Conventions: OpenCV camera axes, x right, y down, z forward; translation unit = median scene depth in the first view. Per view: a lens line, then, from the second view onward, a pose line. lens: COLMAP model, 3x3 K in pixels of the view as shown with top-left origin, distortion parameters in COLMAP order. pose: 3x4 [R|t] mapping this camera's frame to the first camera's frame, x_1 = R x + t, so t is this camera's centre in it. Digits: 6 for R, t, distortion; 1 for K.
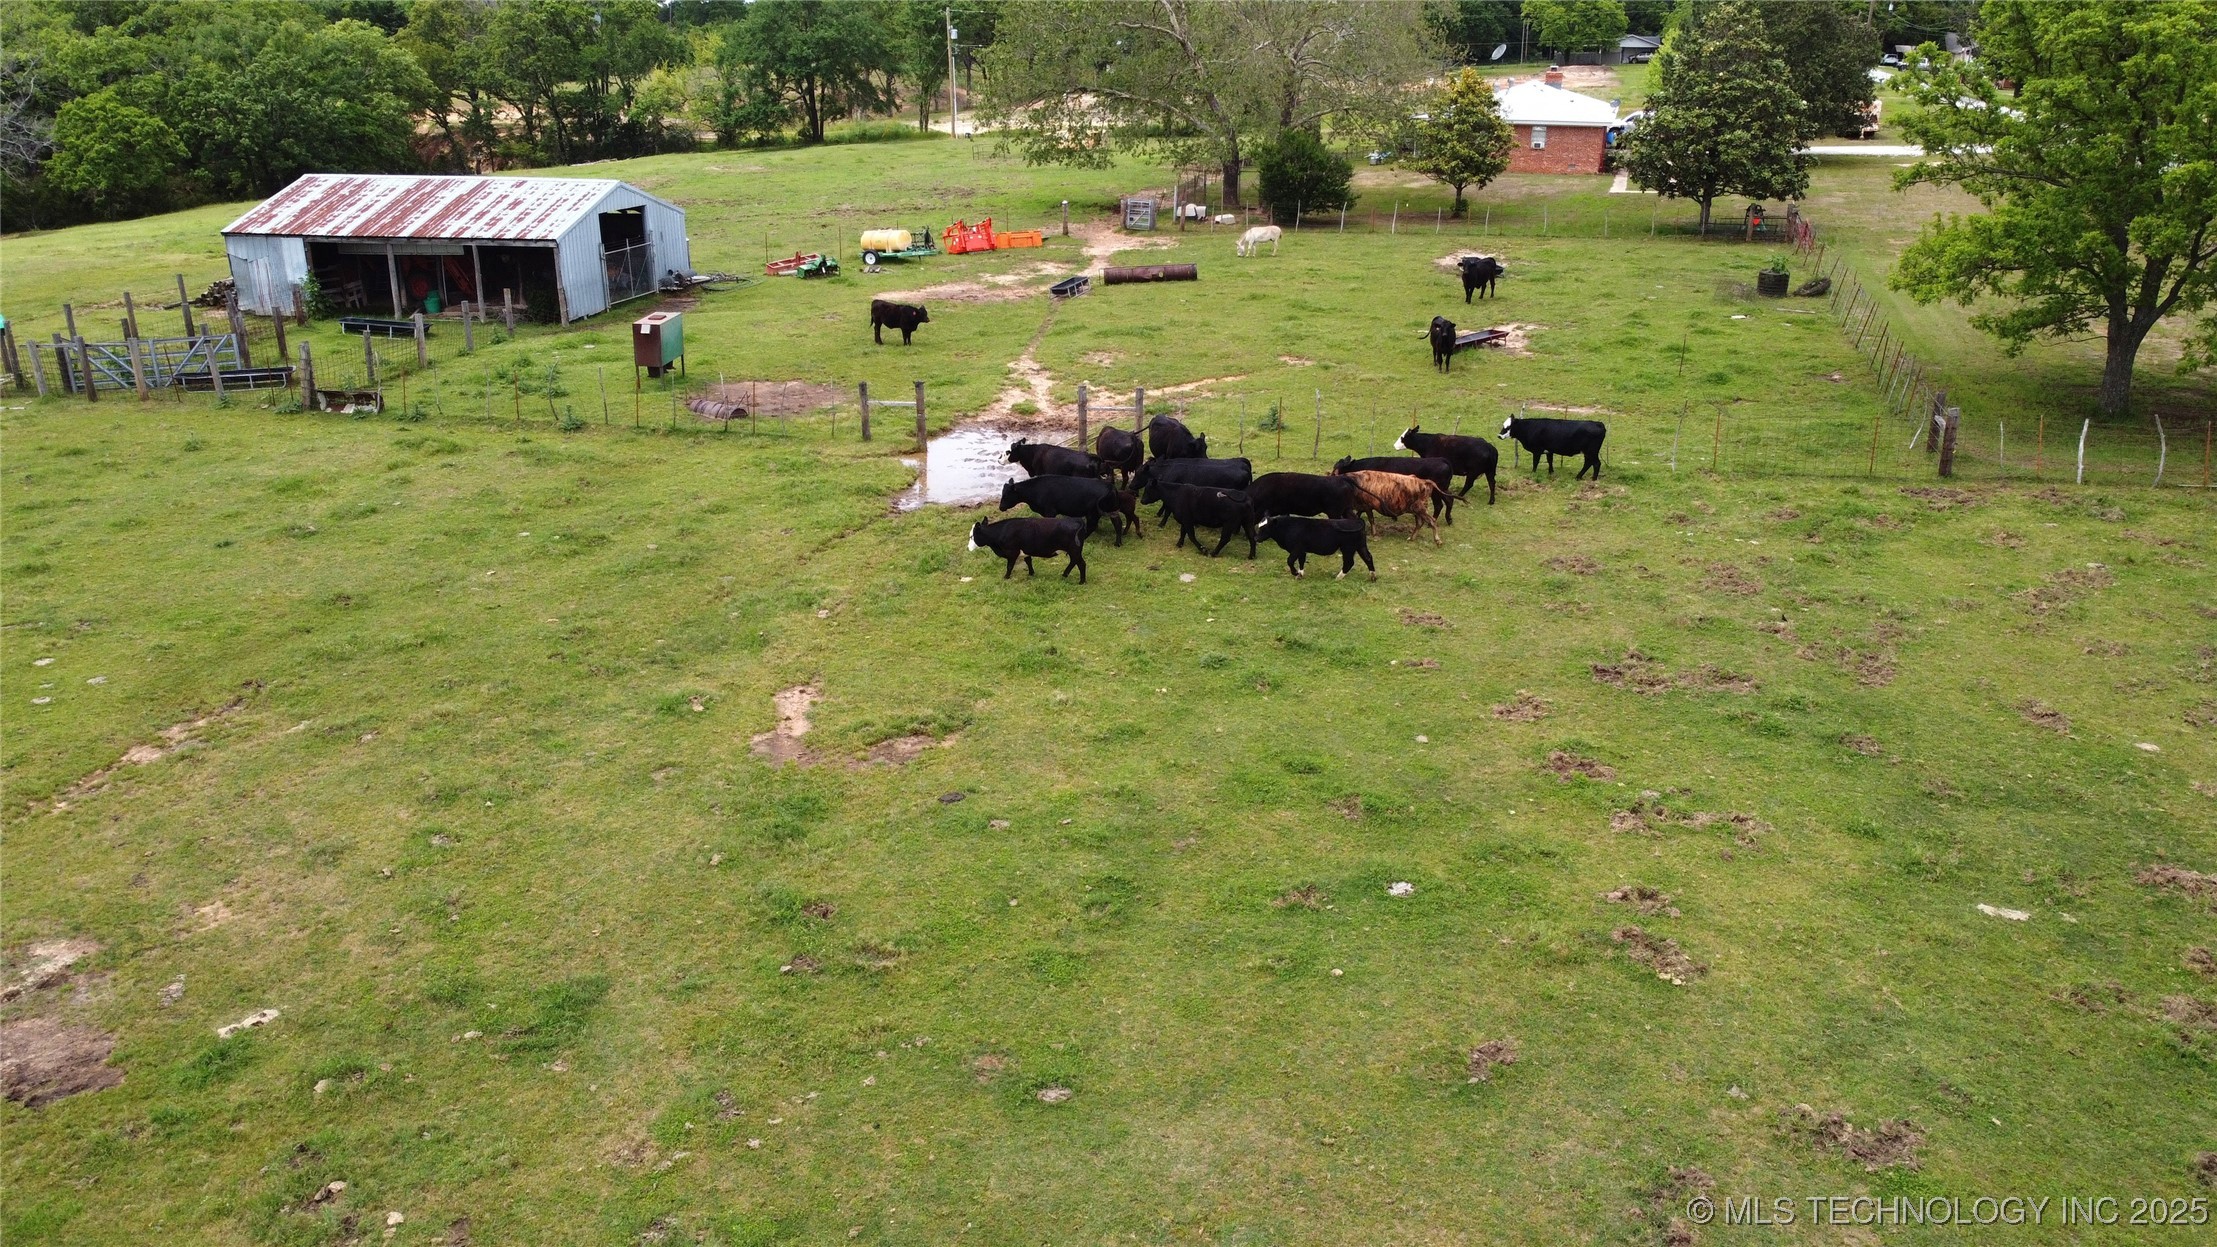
lens RADIAL K [[1687.8, 0, 1109.5], [0, 1687.8, 626.1], [0, 0, 1]] dist [0.007936, -0.010971]
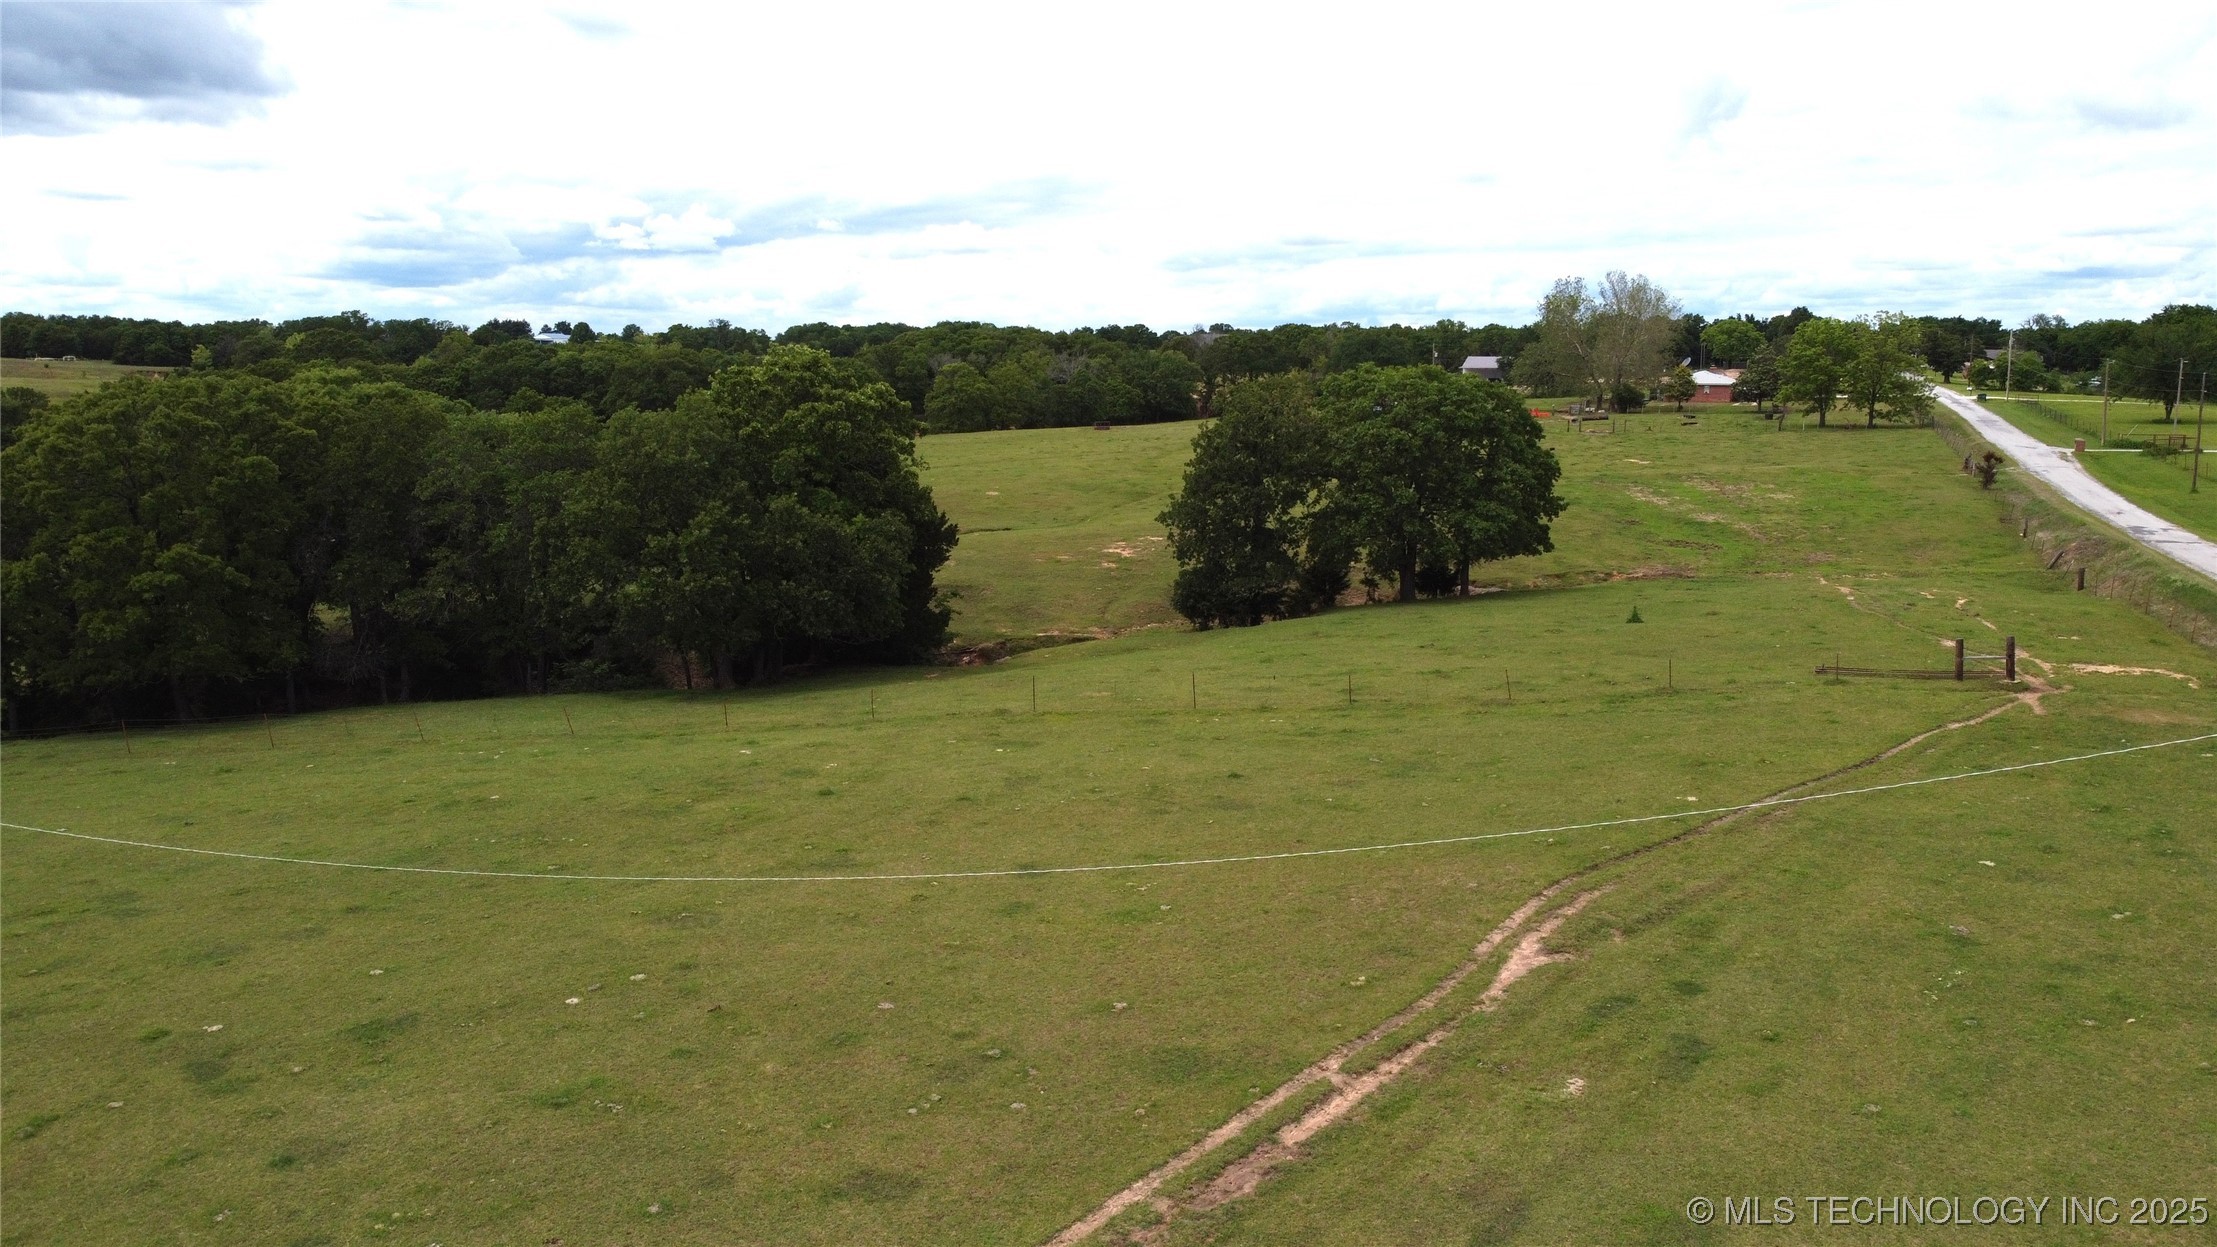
lens RADIAL K [[1687.8, 0, 1124.4], [0, 1687.8, 602.0], [0, 0, 1]] dist [0.007936, -0.010971]
pose [[0.994910, 0.018716, -0.099010, -0.485175], [-0.036592, 0.982628, -0.181942, 0.689091], [0.093885, 0.184639, 0.978312, -2.025320]]
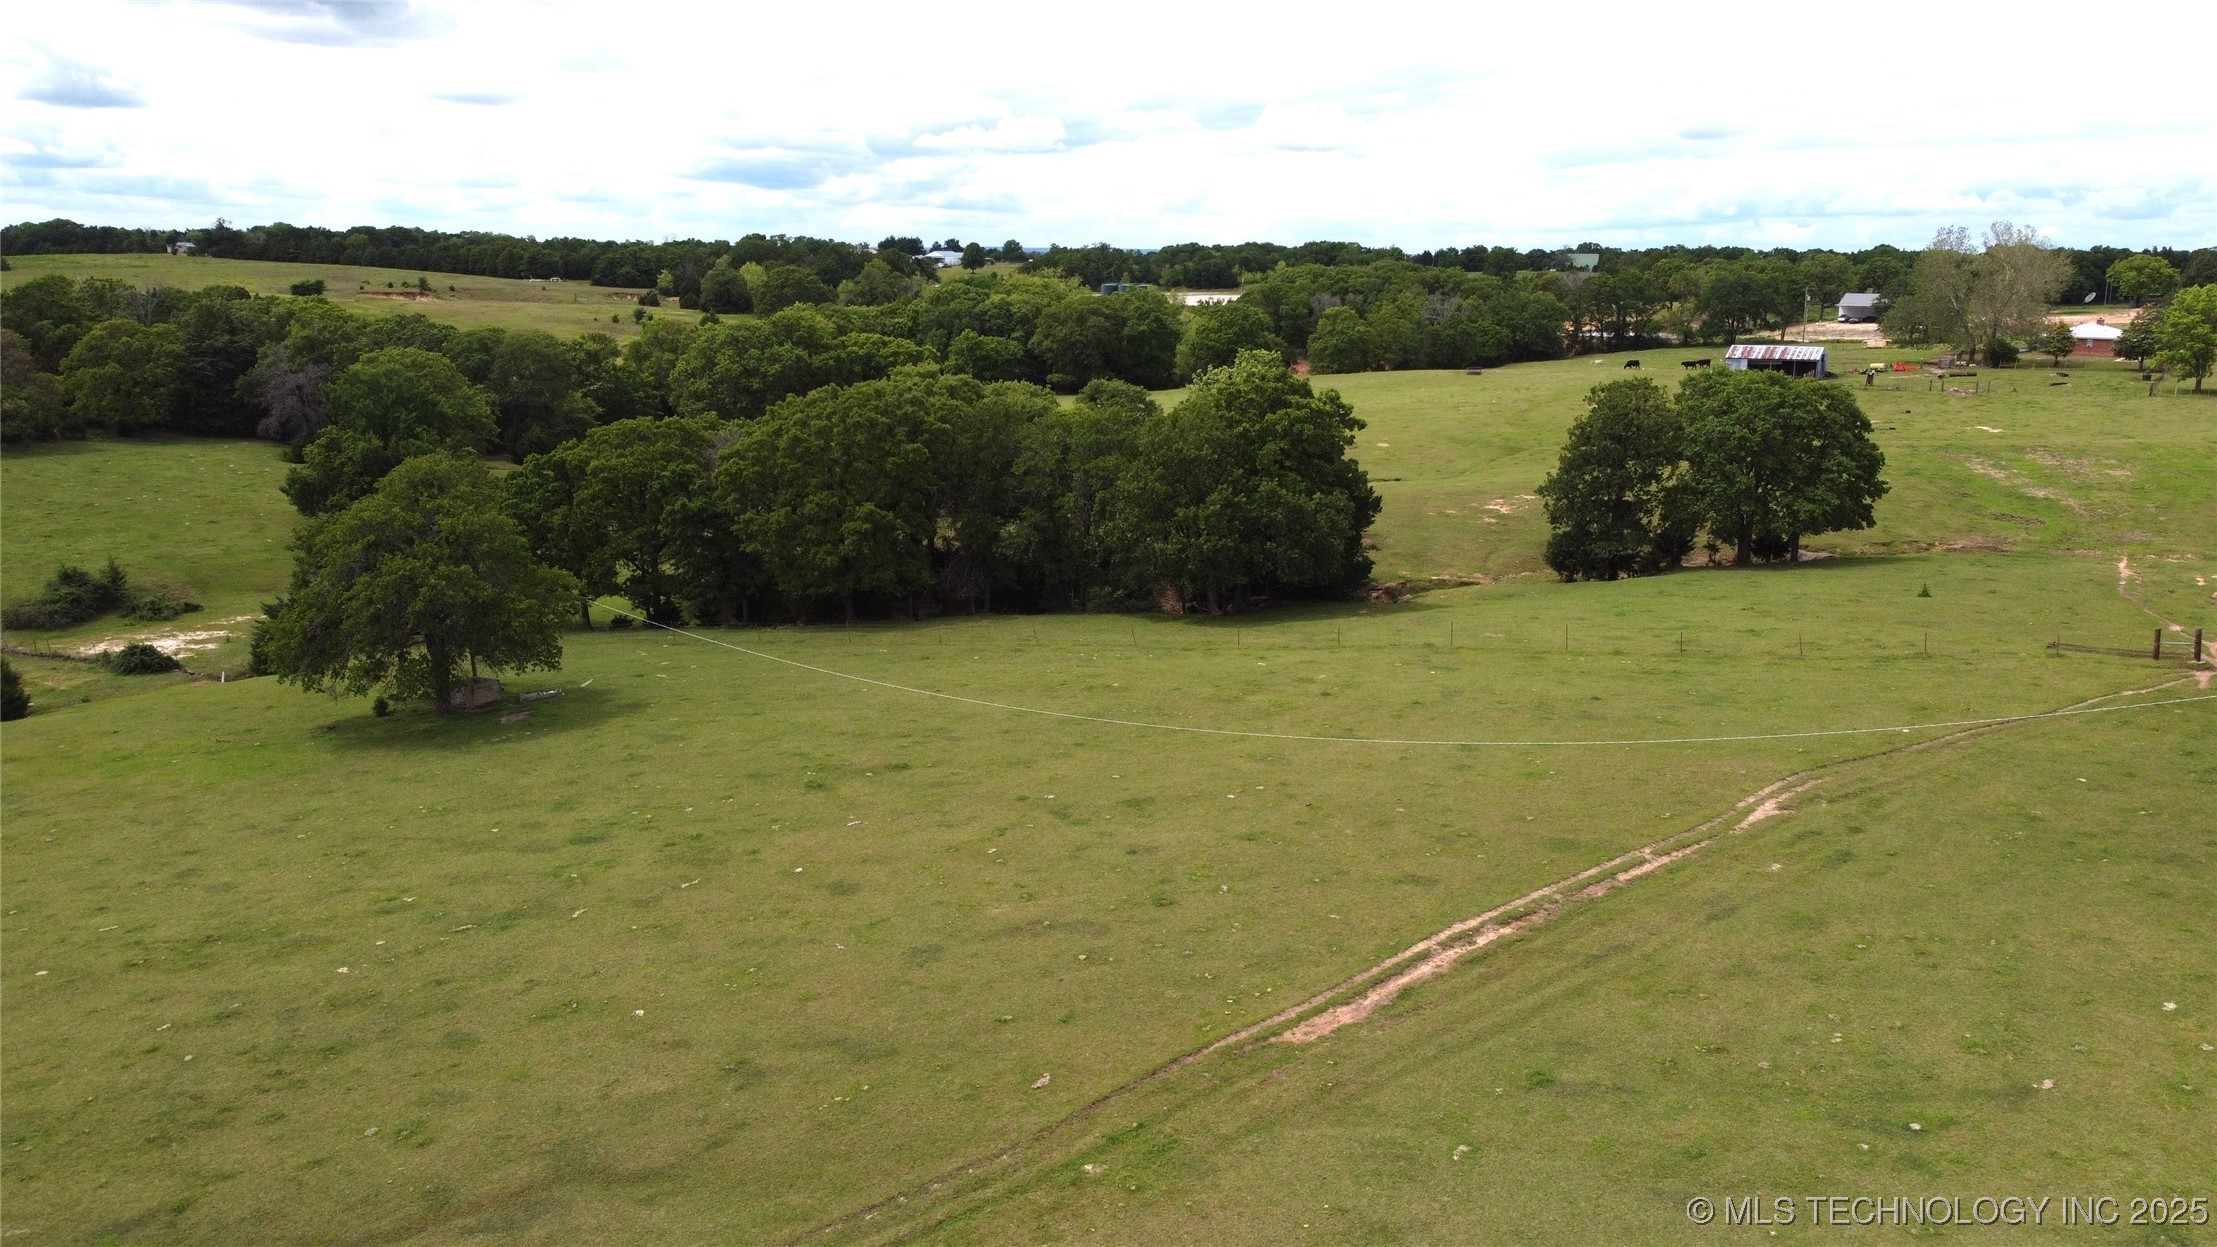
lens RADIAL K [[1687.8, 0, 1118.6], [0, 1687.8, 601.1], [0, 0, 1]] dist [0.007936, -0.010971]
pose [[0.952412, 0.069981, -0.296672, -0.482798], [-0.107879, 0.987681, -0.113346, 0.718979], [0.285085, 0.139957, 0.948229, -2.374811]]
